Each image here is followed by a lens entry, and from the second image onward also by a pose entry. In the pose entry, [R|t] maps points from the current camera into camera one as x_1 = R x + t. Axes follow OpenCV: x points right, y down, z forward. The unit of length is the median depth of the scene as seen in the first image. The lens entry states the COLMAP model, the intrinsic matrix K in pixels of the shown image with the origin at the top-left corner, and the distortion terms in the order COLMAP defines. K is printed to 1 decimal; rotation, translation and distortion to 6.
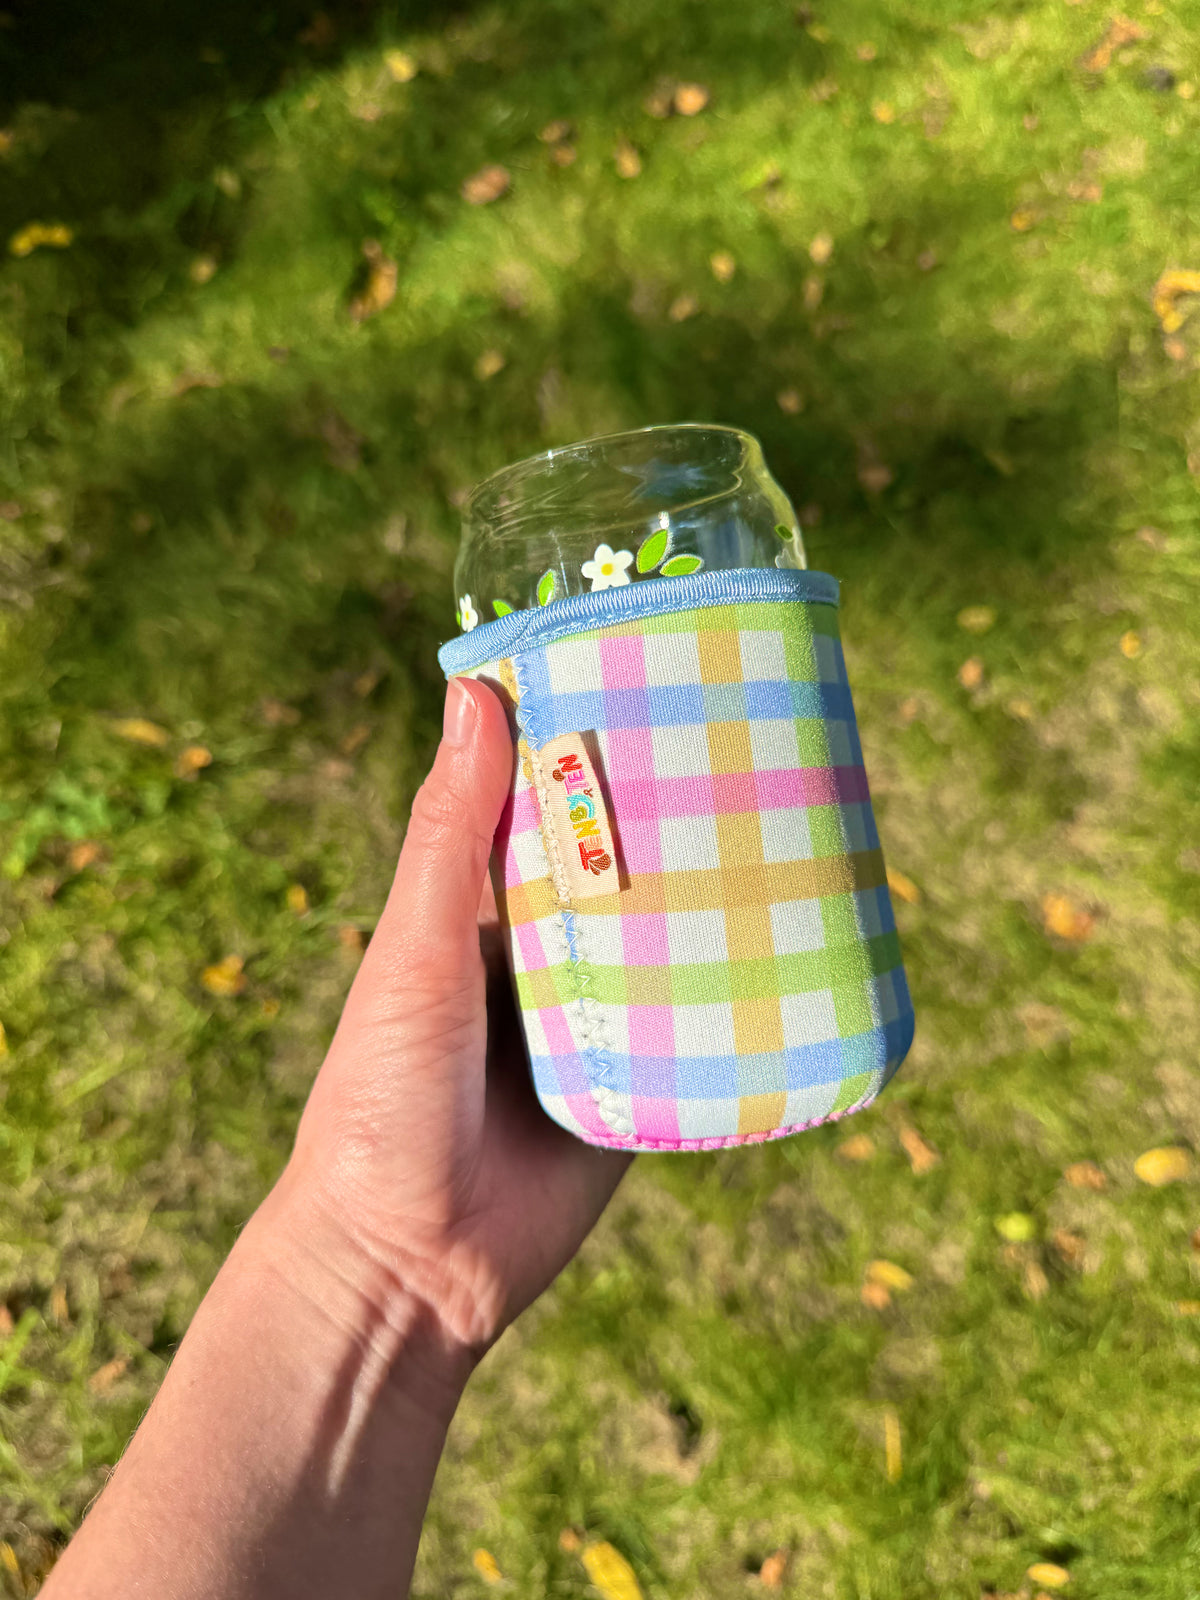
lens RADIAL K [[1248.8, 0, 600.0], [0, 1248.8, 800.0], [0, 0, 1]] dist [-0.045540, 0.003488]
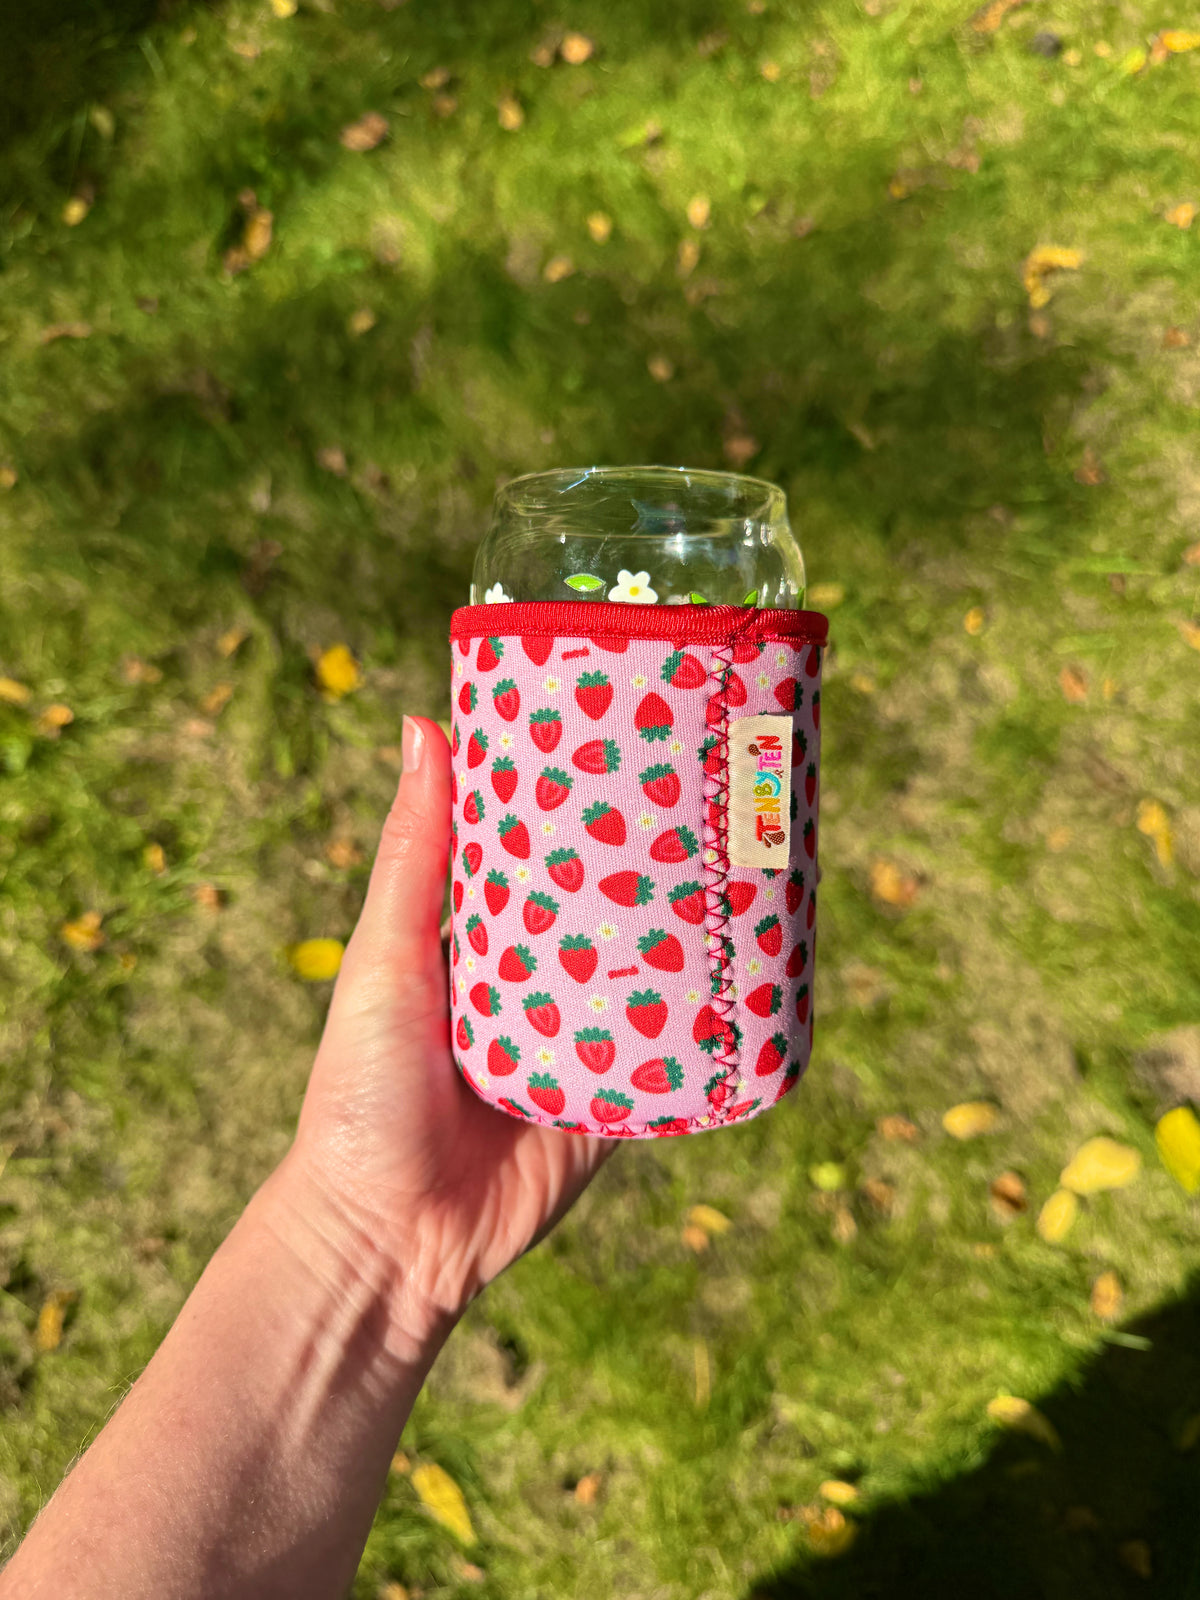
lens RADIAL K [[1248.8, 0, 600.0], [0, 1248.8, 800.0], [0, 0, 1]] dist [-0.045540, 0.003488]
pose [[0.998423, 0.014992, 0.054096, 0.067876], [-0.018451, 0.997777, 0.064033, -0.040641], [-0.053016, -0.064931, 0.996480, -0.038405]]
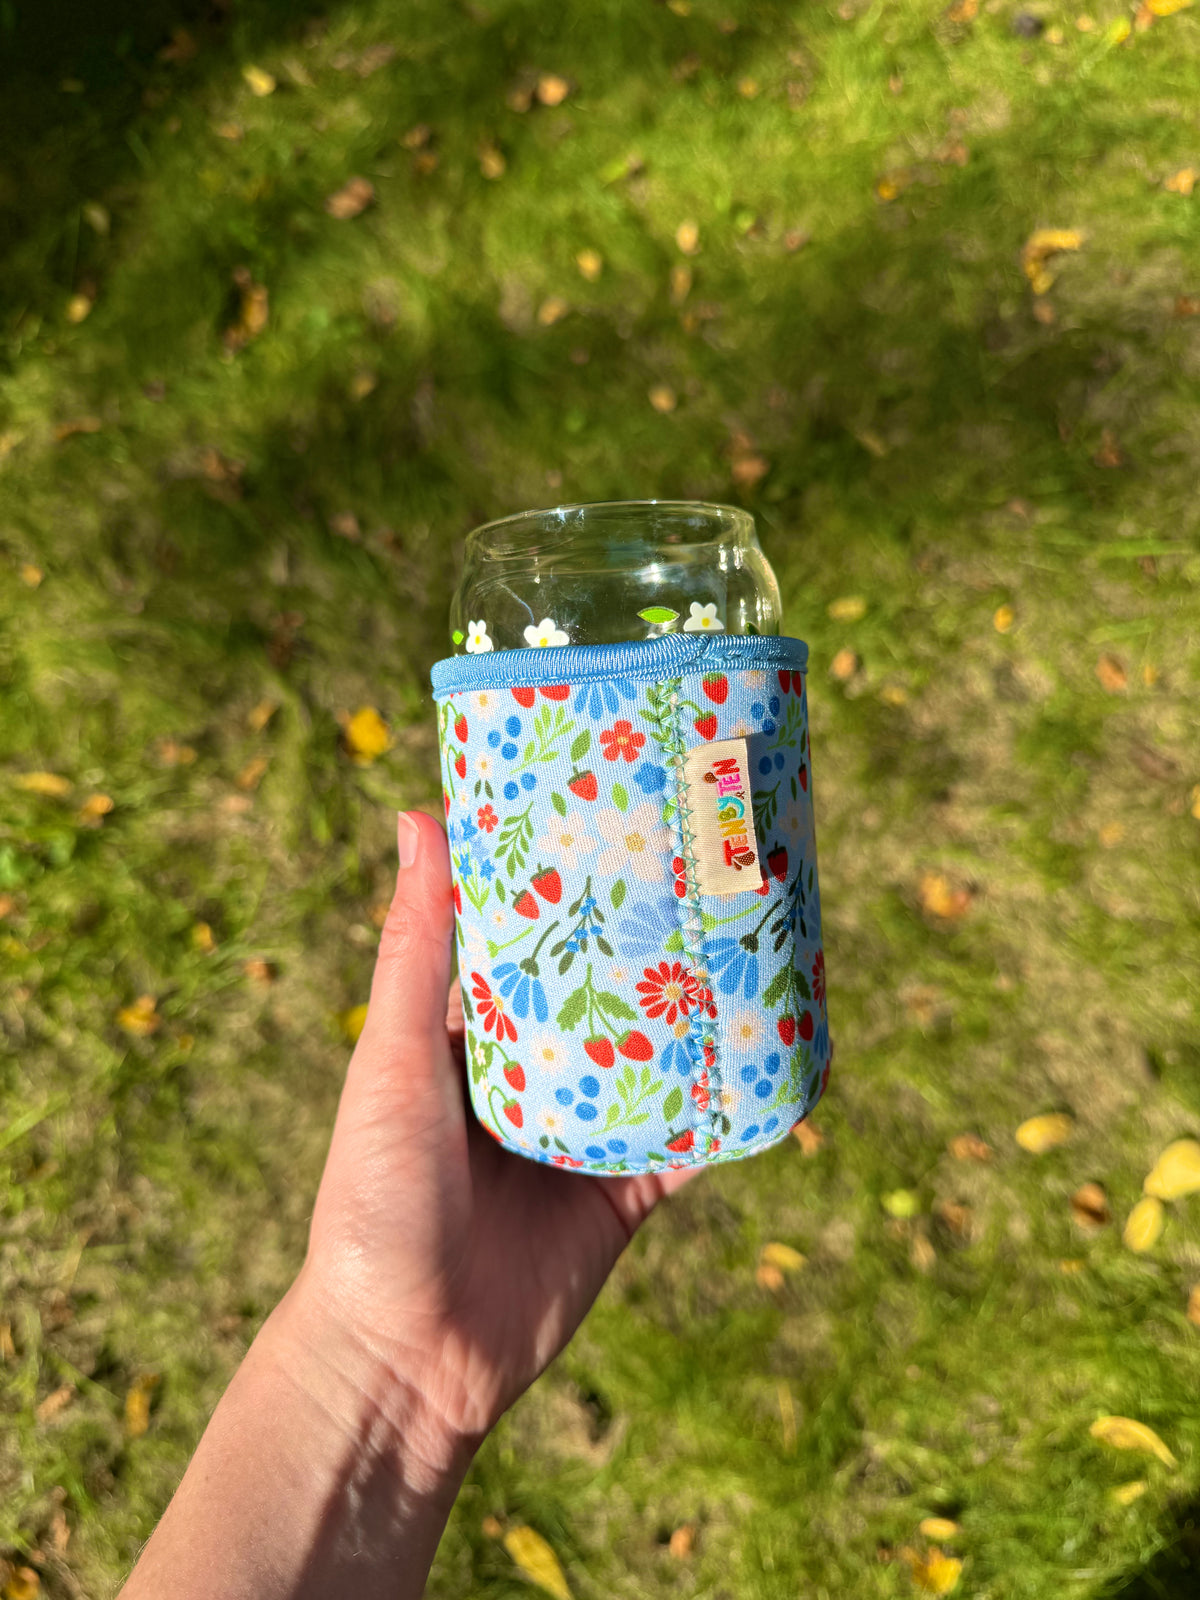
lens RADIAL K [[1248.8, 0, 600.0], [0, 1248.8, 800.0], [0, 0, 1]] dist [-0.045540, 0.003488]
pose [[0.996971, -0.077704, -0.003336, 0.100396], [0.077775, 0.995871, 0.046812, -0.057387], [-0.000315, -0.046930, 0.998898, -0.031397]]
